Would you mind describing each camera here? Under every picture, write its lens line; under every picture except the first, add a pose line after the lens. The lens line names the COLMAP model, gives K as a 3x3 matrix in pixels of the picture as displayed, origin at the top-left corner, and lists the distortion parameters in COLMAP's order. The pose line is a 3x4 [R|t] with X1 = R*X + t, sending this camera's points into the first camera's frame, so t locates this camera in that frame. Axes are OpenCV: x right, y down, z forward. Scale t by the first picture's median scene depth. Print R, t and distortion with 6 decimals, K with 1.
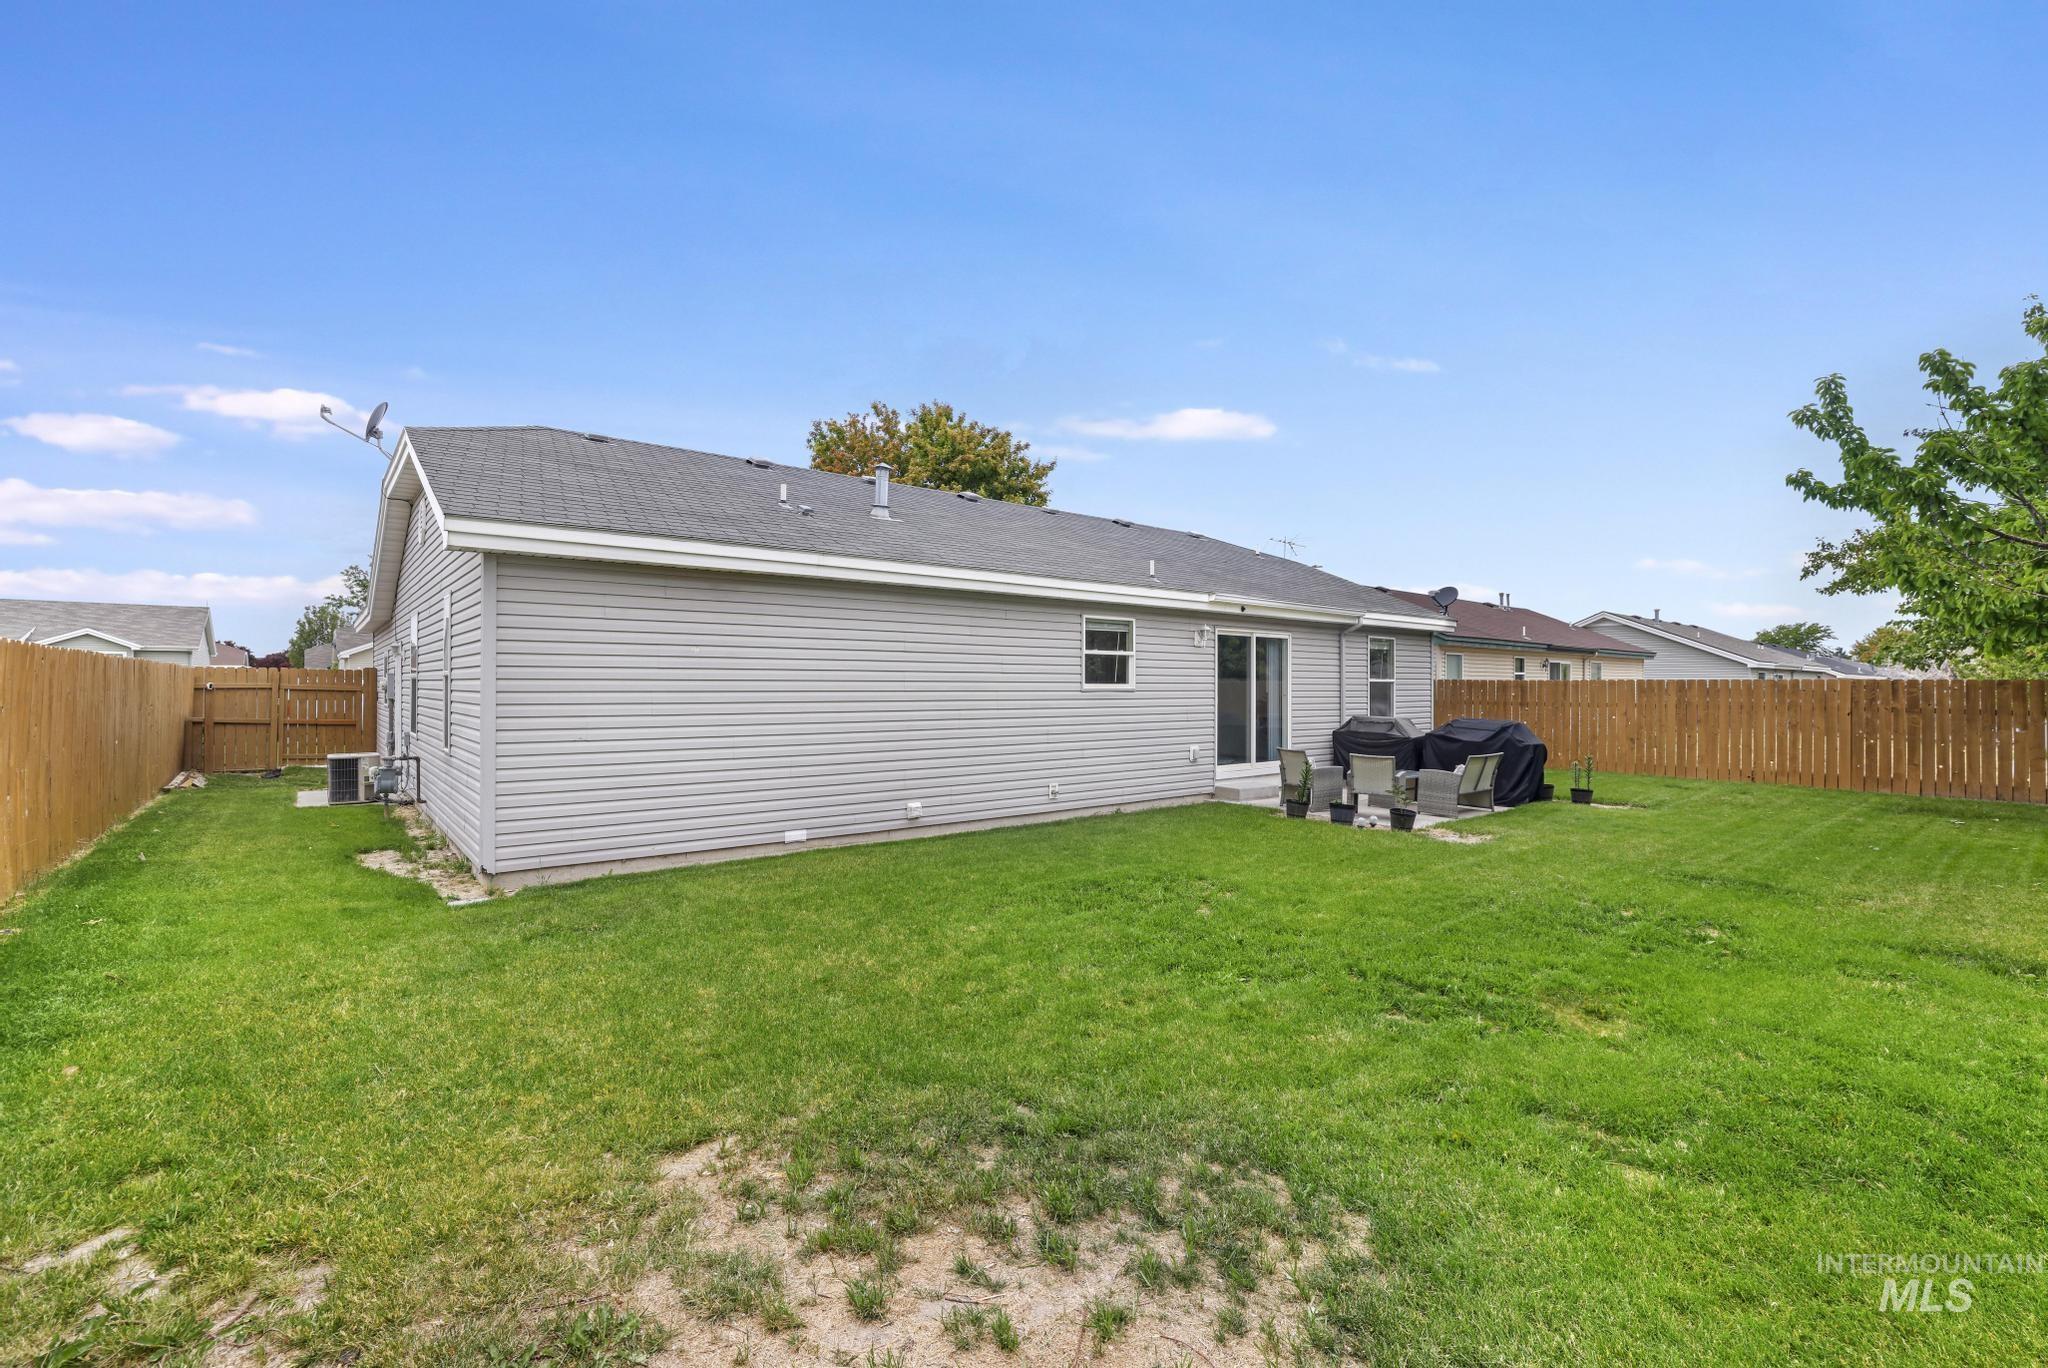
lens RADIAL K [[885.8, 0, 1024.0], [0, 885.8, 684.0], [0, 0, 1]] dist [-0.000144, 0.000006]
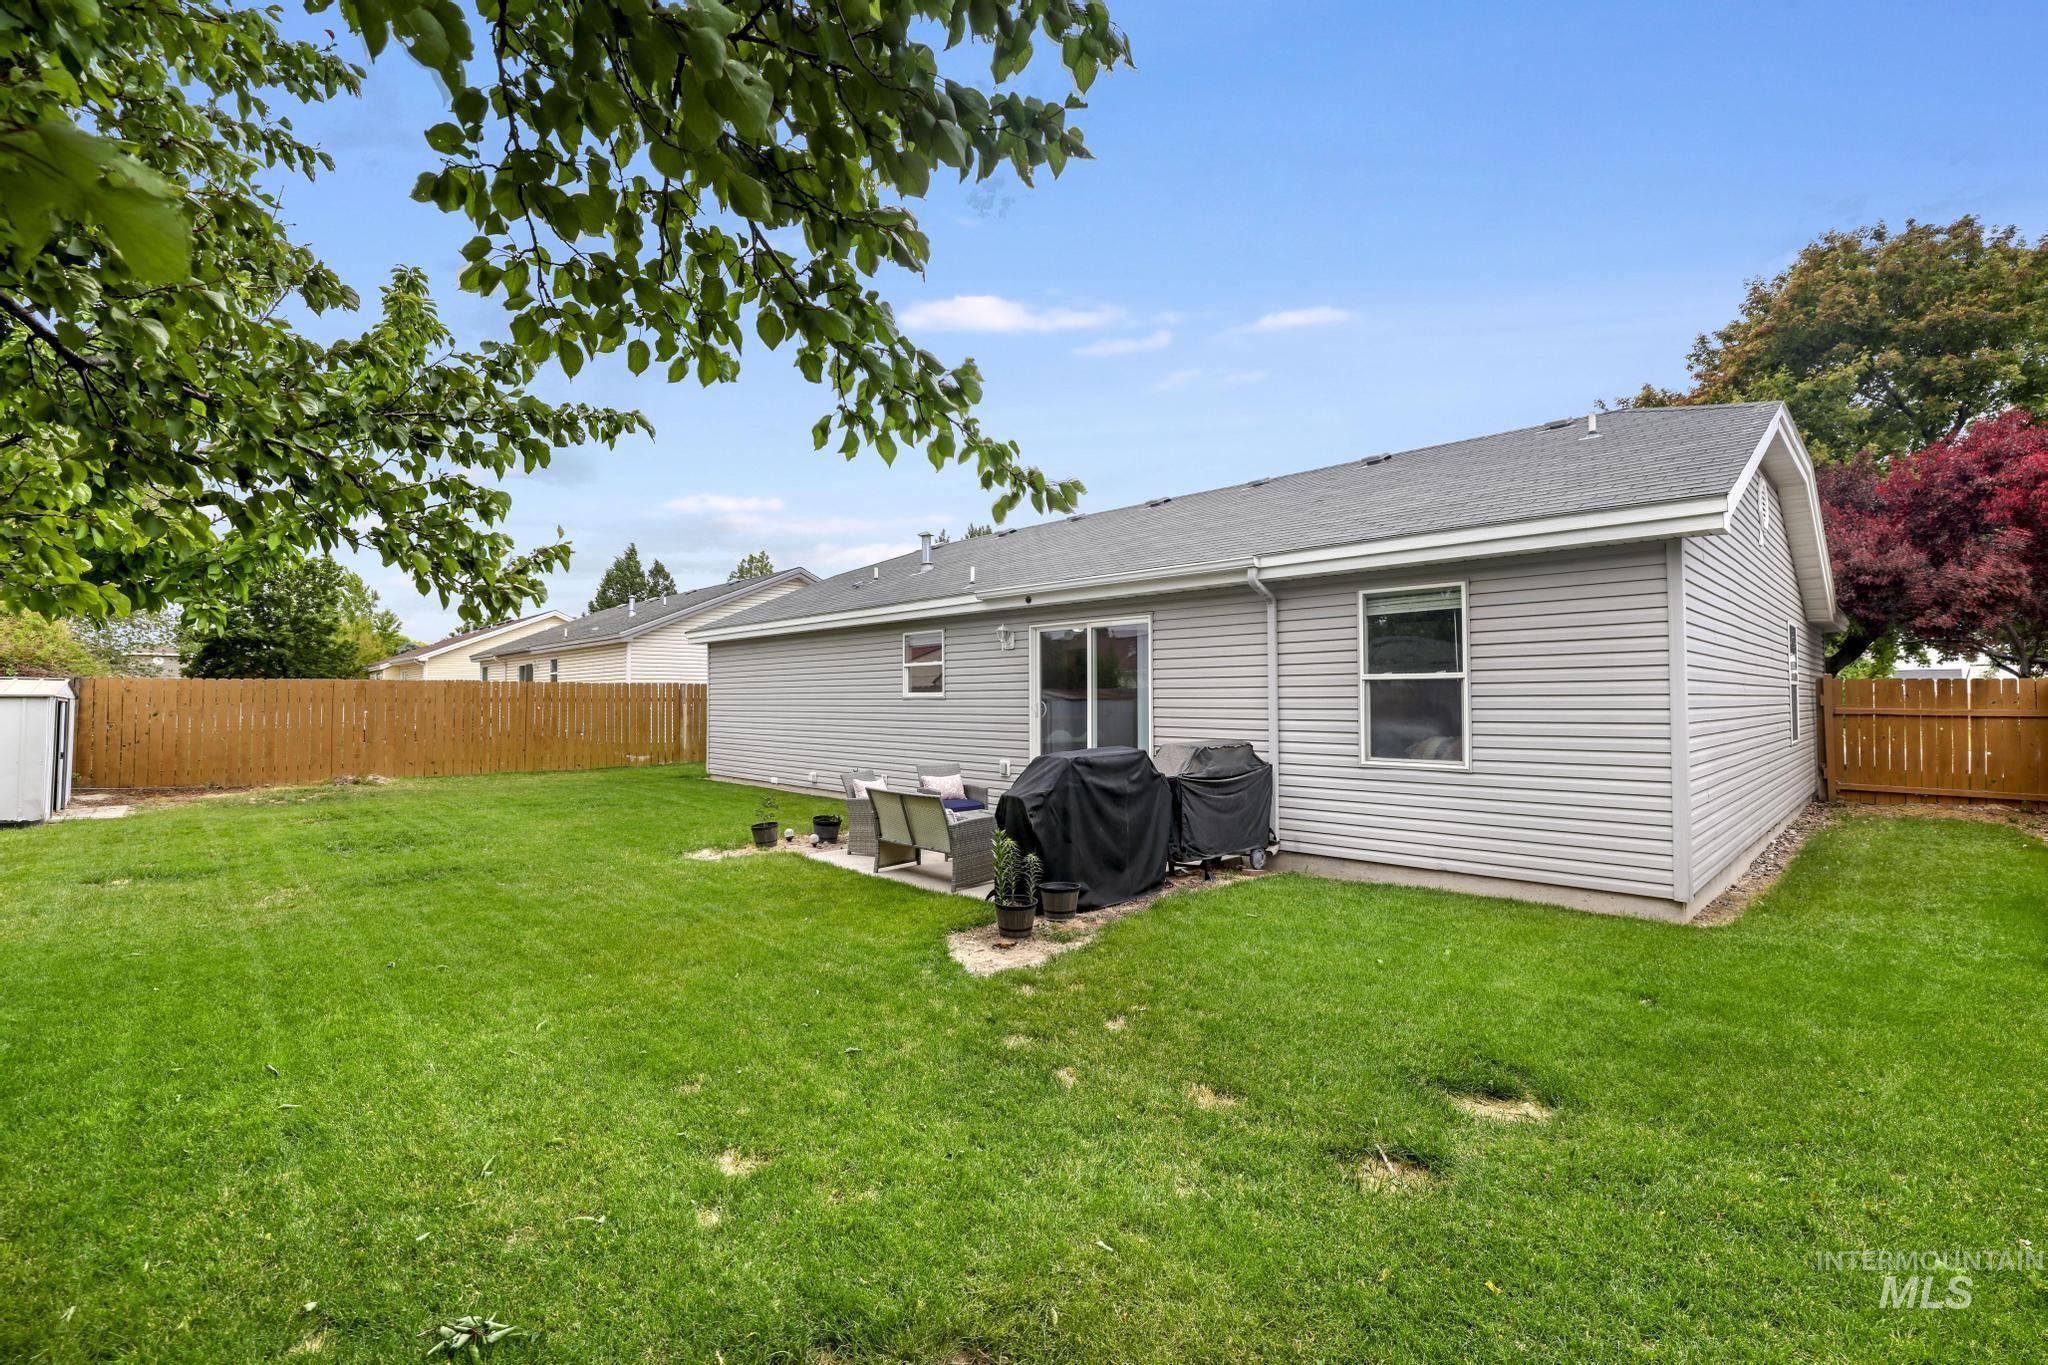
lens RADIAL K [[885.8, 0, 1024.0], [0, 885.8, 682.5], [0, 0, 1]] dist [-0.000144, 0.000006]
pose [[0.081766, -0.028531, -0.996243, 1.071601], [-0.000080, 0.999590, -0.028634, 0.016844], [0.996652, 0.002421, 0.081730, 0.922867]]
